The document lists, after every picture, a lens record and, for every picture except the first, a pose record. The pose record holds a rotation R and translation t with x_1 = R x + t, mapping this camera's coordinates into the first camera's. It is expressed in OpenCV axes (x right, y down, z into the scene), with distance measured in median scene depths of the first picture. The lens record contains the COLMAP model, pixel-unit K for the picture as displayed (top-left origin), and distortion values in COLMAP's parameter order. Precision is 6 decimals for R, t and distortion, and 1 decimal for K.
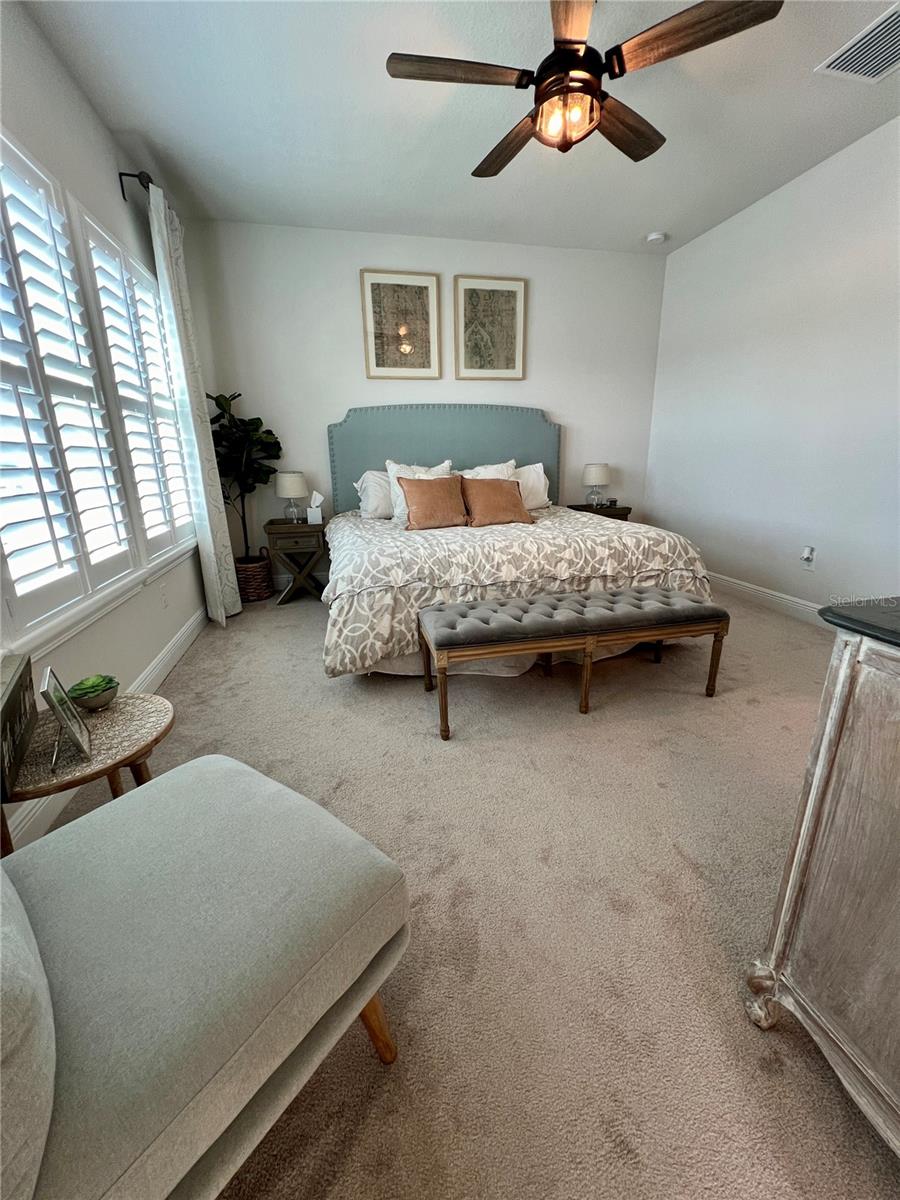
lens RADIAL K [[478.7, 0, 451.4], [0, 478.7, 598.2], [0, 0, 1]] dist [0.001306, -0.000214]
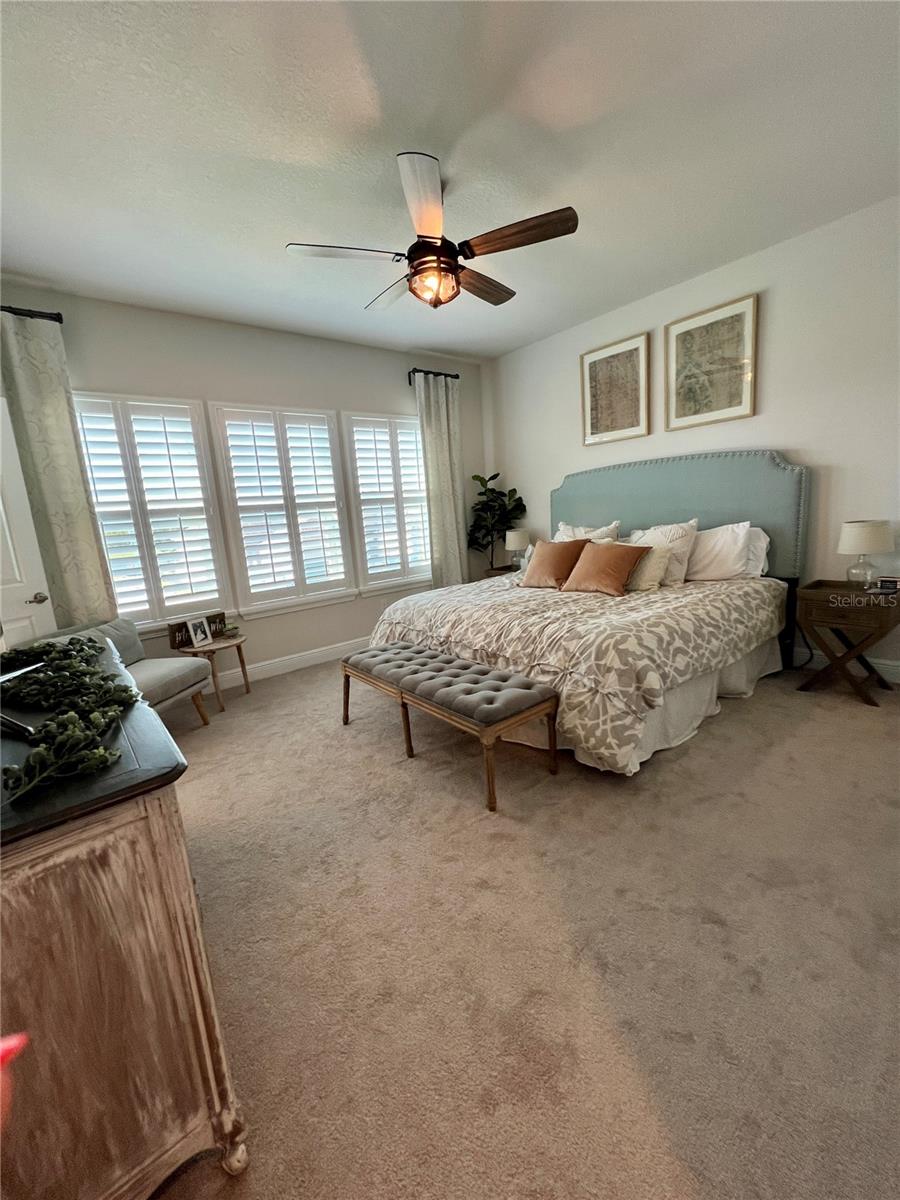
lens RADIAL K [[478.7, 0, 445.3], [0, 478.7, 602.0], [0, 0, 1]] dist [0.001306, -0.000214]
pose [[0.445814, 0.154061, -0.881768, 0.709505], [-0.191873, 0.978628, 0.073975, -0.129958], [0.874319, 0.136209, 0.465846, 0.257167]]
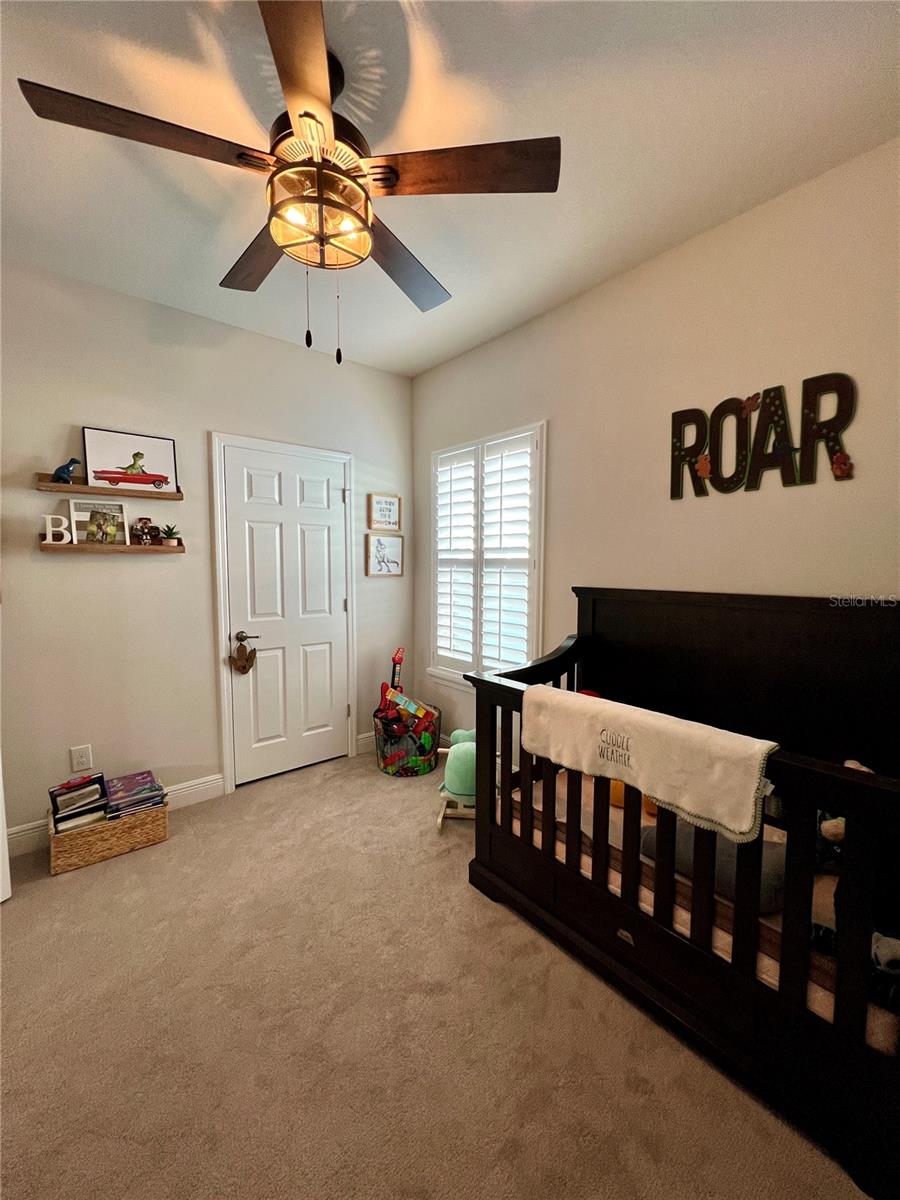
lens RADIAL K [[478.7, 0, 447.2], [0, 478.7, 601.0], [0, 0, 1]] dist [0.001306, -0.000214]
pose [[-0.892954, 0.048461, -0.447532, 0.043893], [-0.119135, 0.933296, 0.338770, -0.390627], [0.434097, 0.355823, -0.827617, 1.064245]]
